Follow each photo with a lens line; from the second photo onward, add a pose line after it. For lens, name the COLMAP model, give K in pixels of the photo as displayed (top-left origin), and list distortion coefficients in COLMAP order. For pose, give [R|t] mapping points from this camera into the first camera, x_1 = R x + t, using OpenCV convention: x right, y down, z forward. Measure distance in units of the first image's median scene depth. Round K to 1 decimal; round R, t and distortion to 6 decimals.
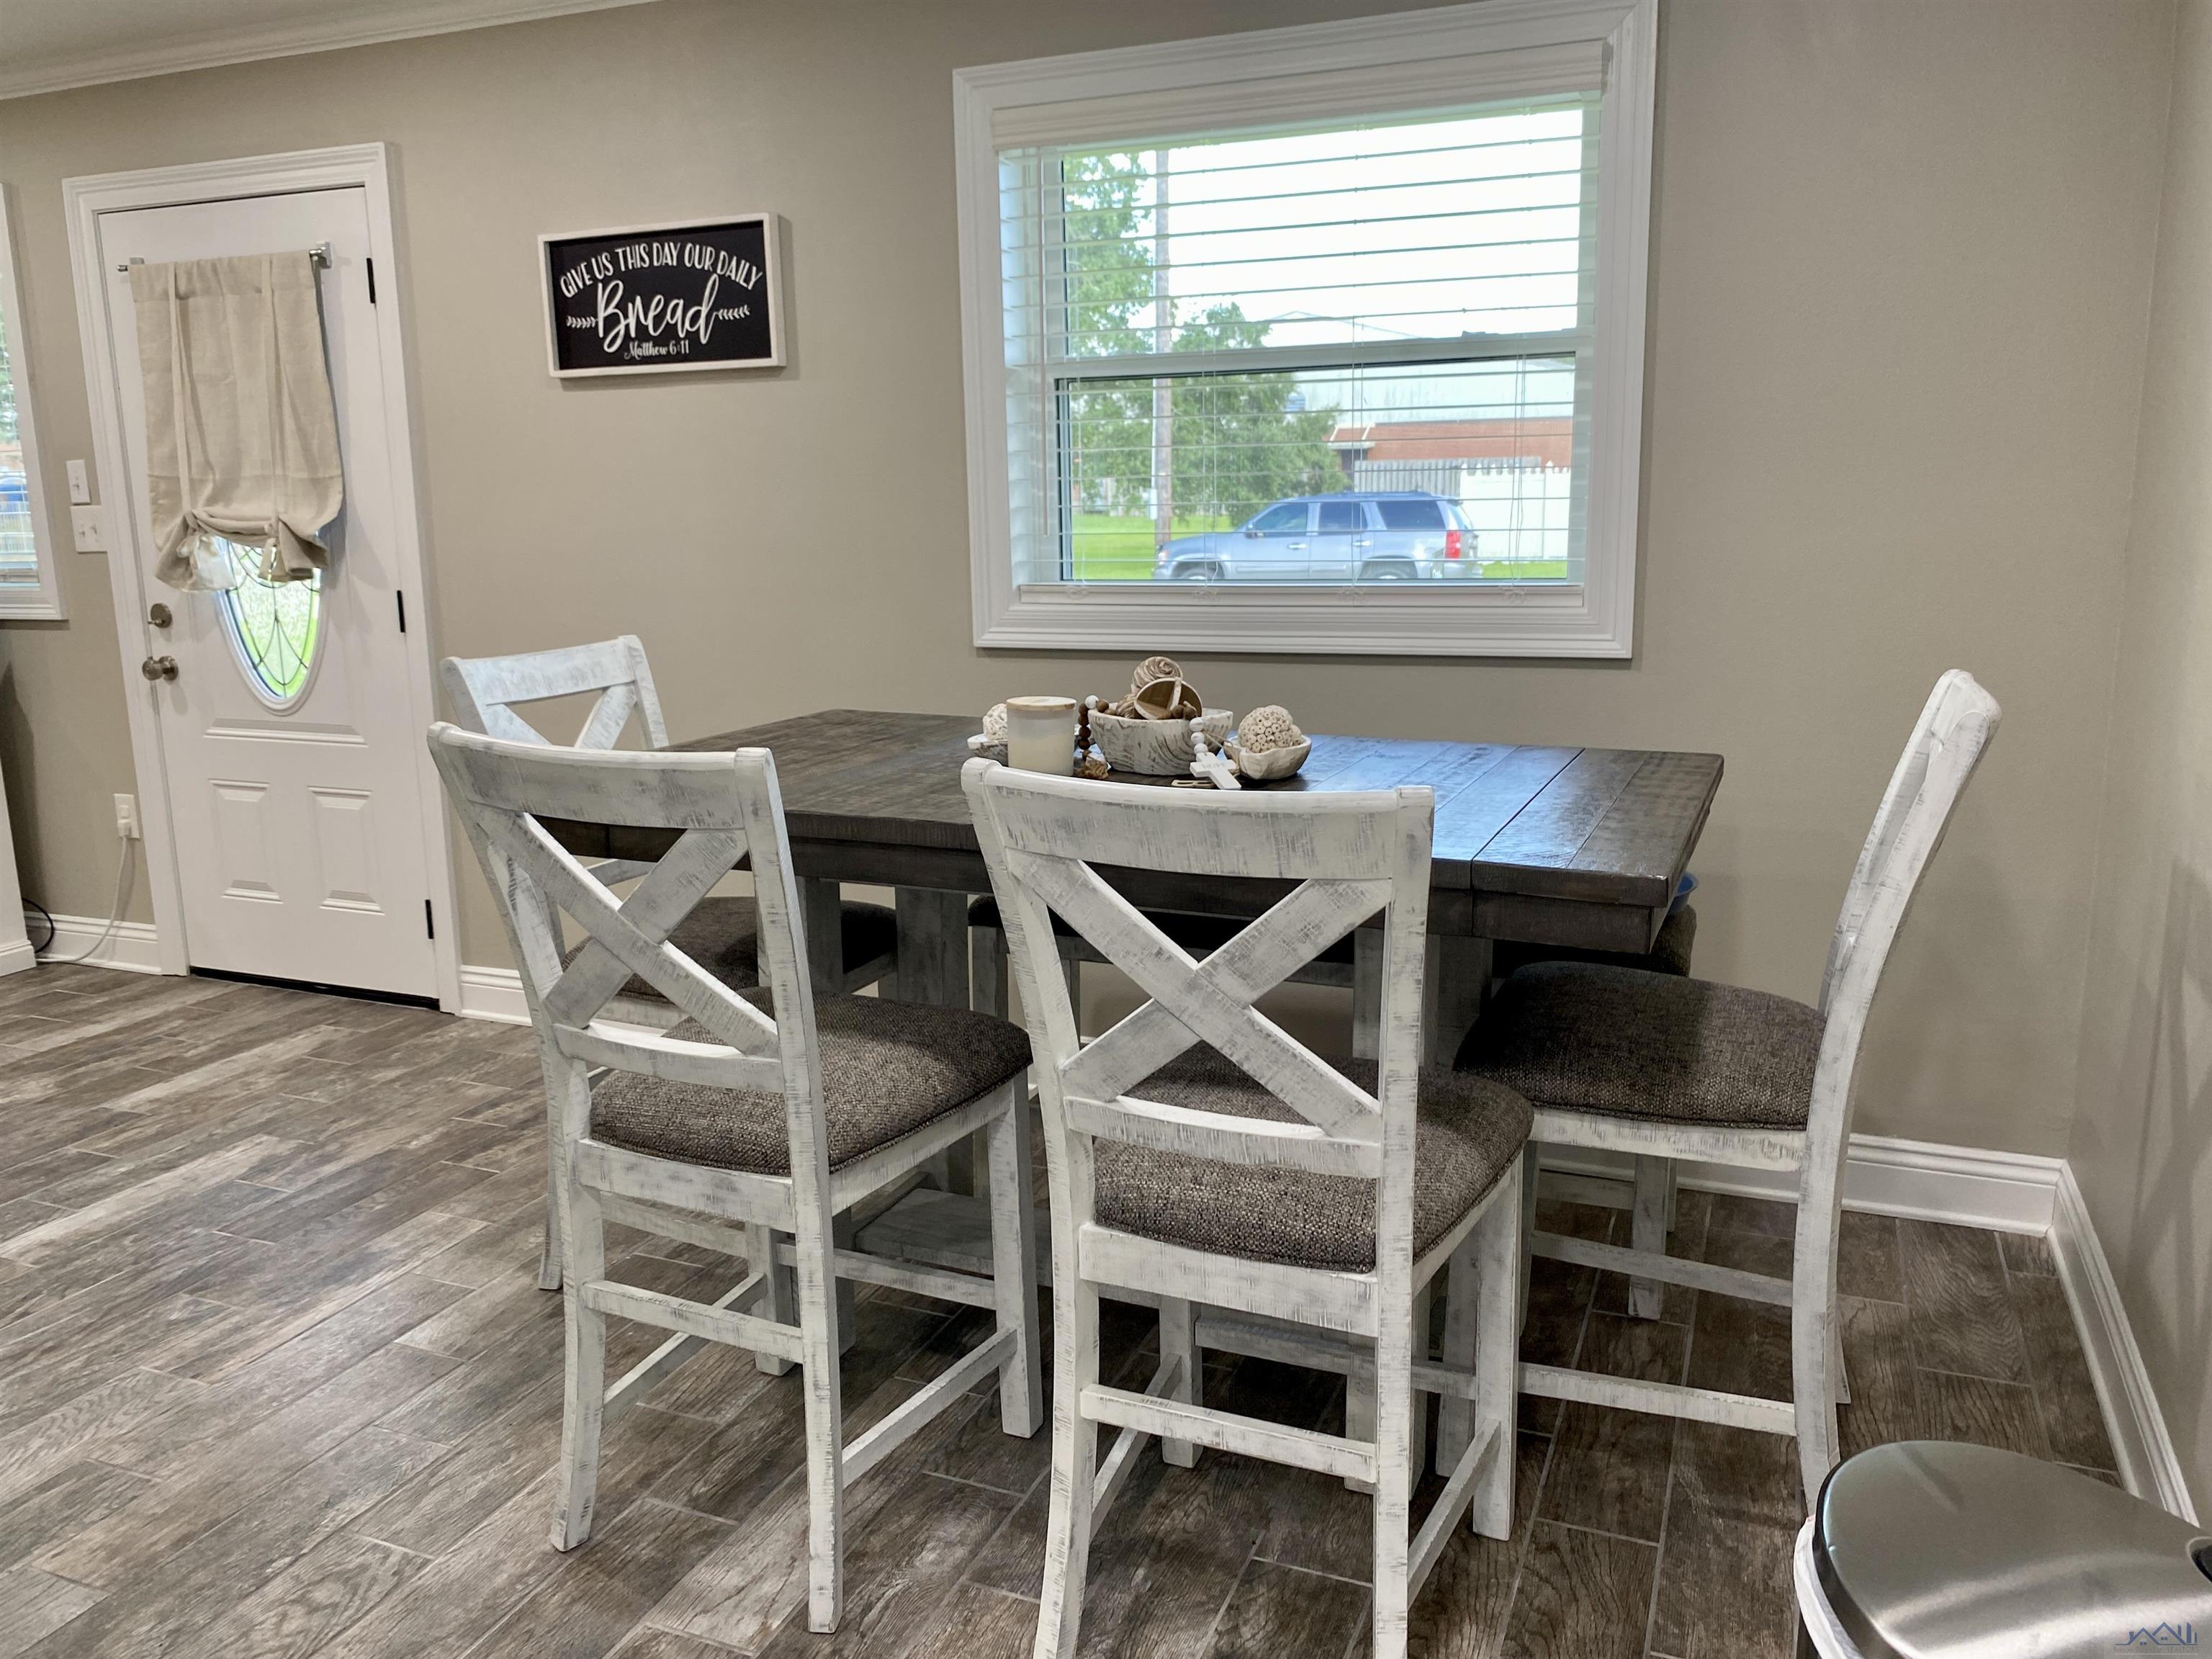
lens RADIAL K [[1689.7, 0, 1099.2], [0, 1689.7, 837.2], [0, 0, 1]] dist [0.038674, -0.051018]
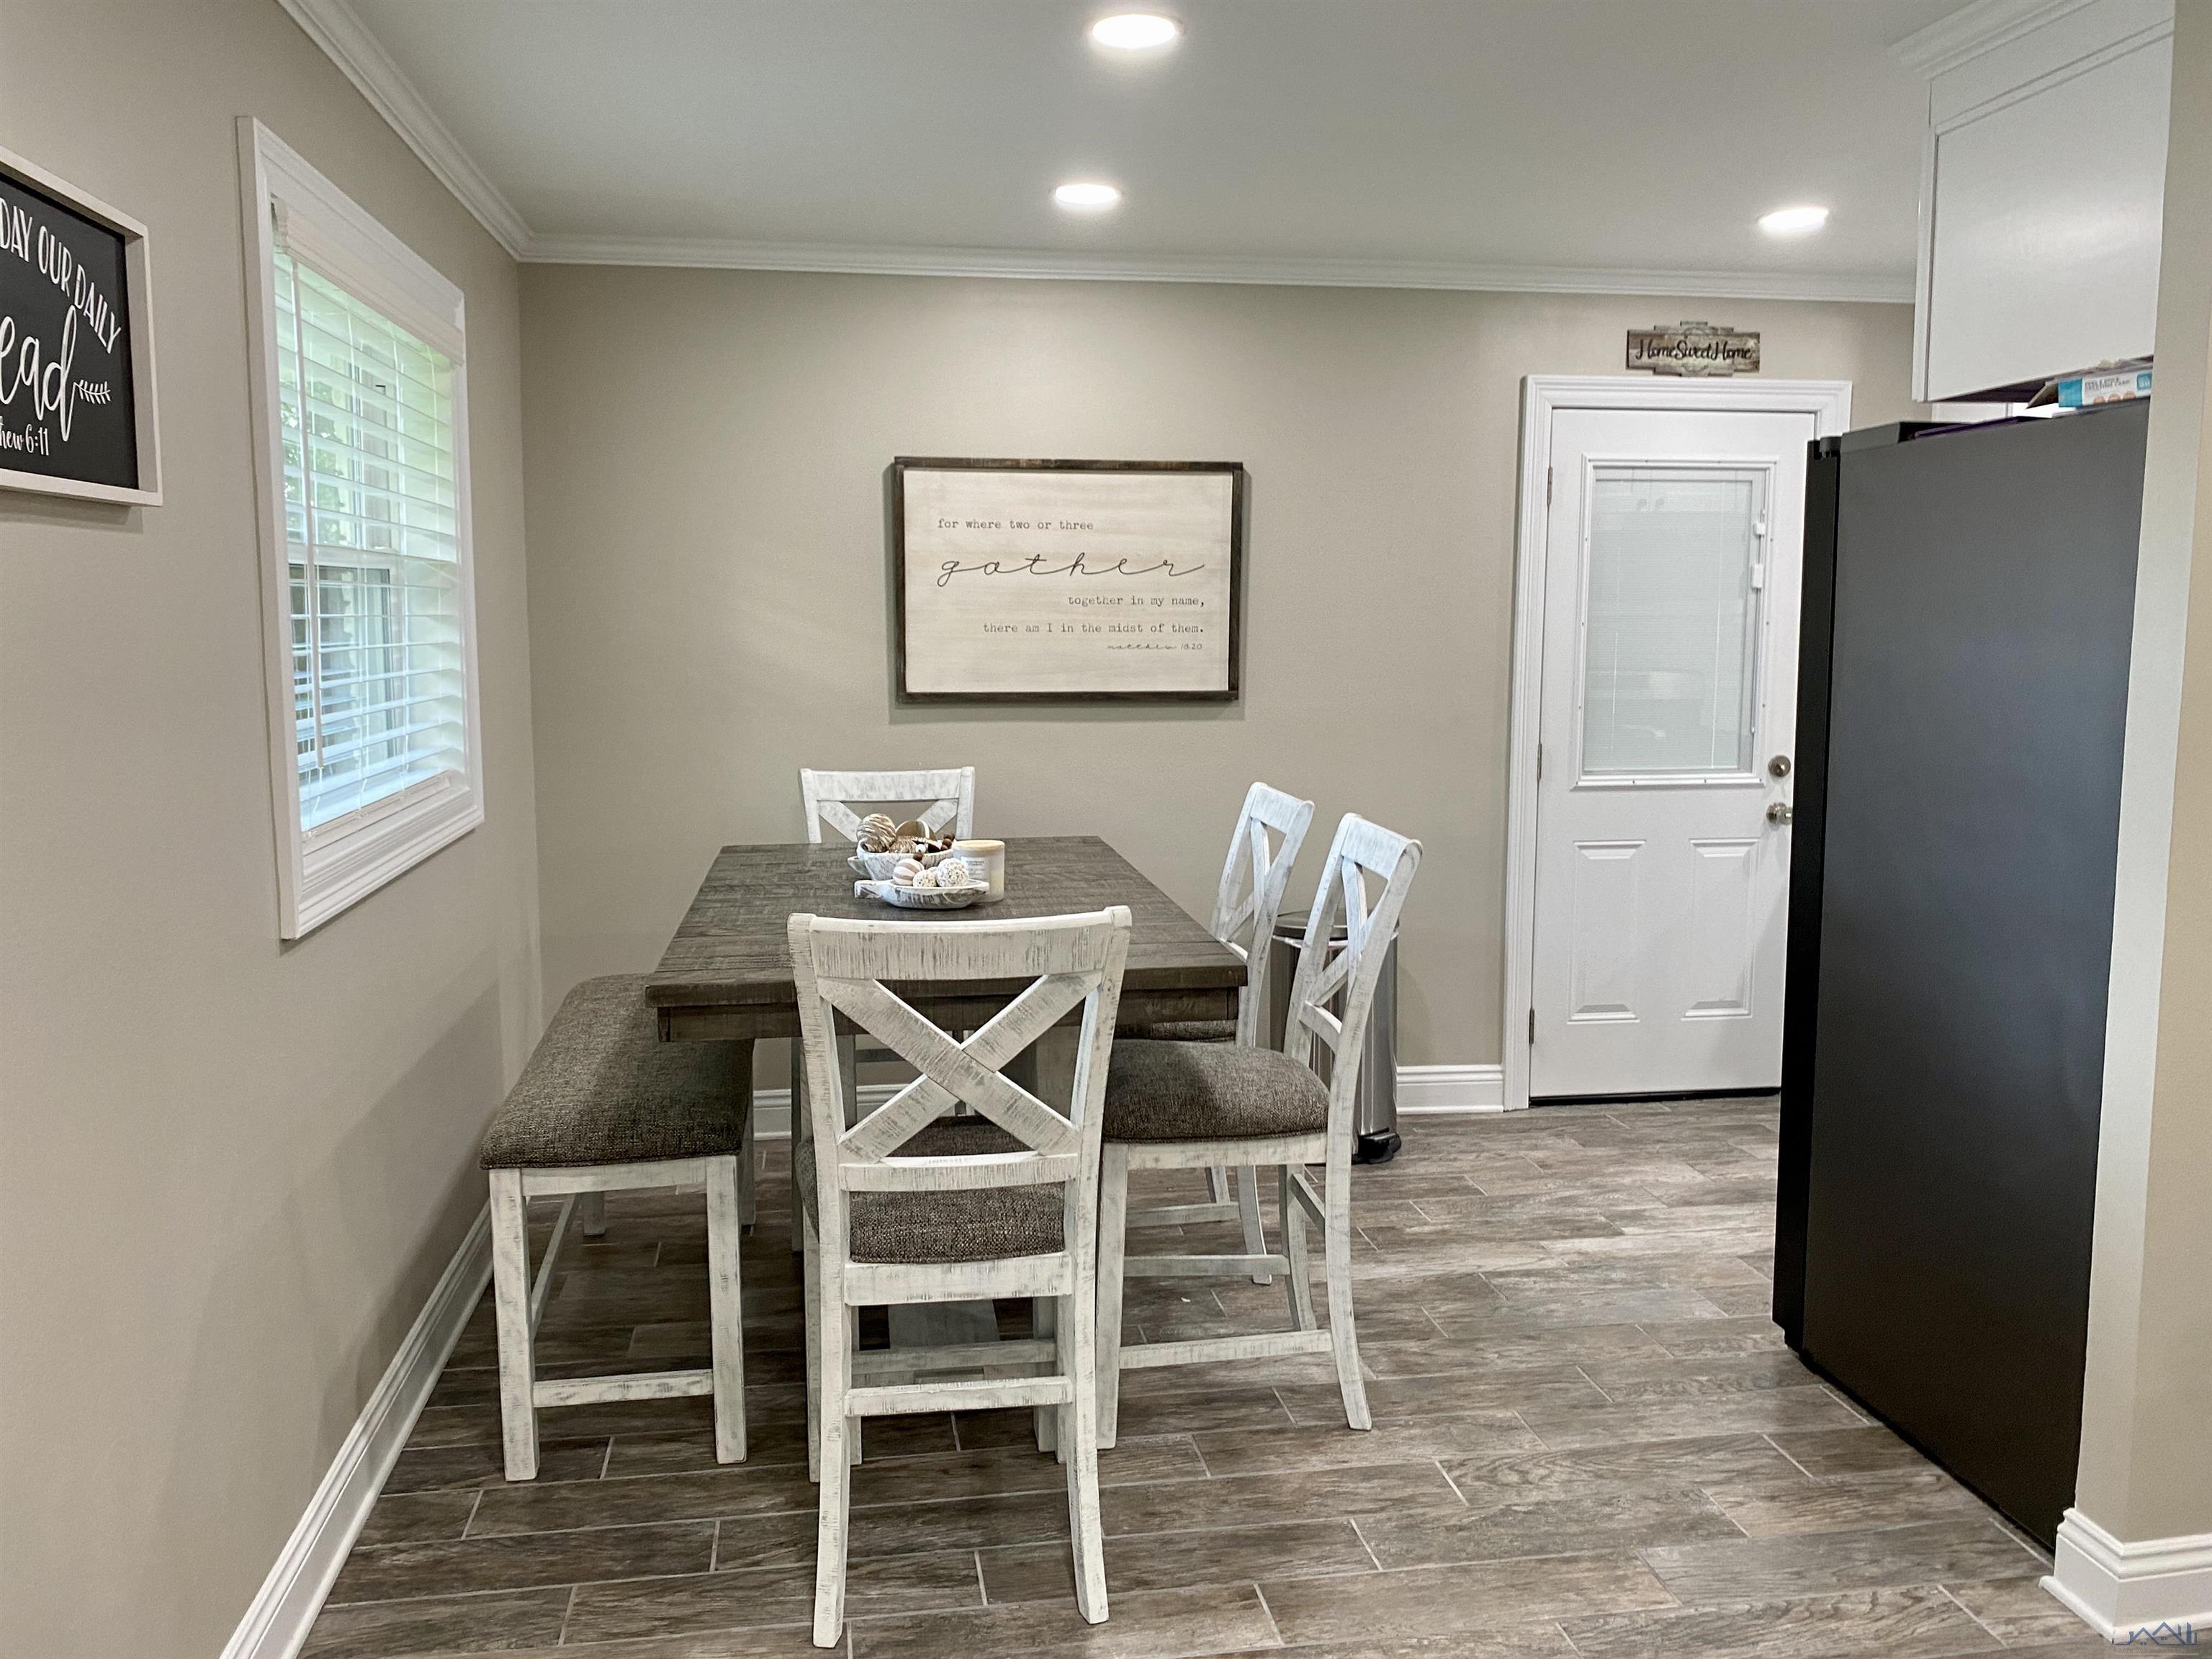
lens RADIAL K [[1689.7, 0, 1100.7], [0, 1689.7, 818.6], [0, 0, 1]] dist [0.038674, -0.051018]
pose [[-0.526319, -0.084003, 0.846128, -1.322446], [0.184655, 0.960067, 0.210176, -0.395869], [-0.829995, 0.266861, -0.489790, 1.706482]]
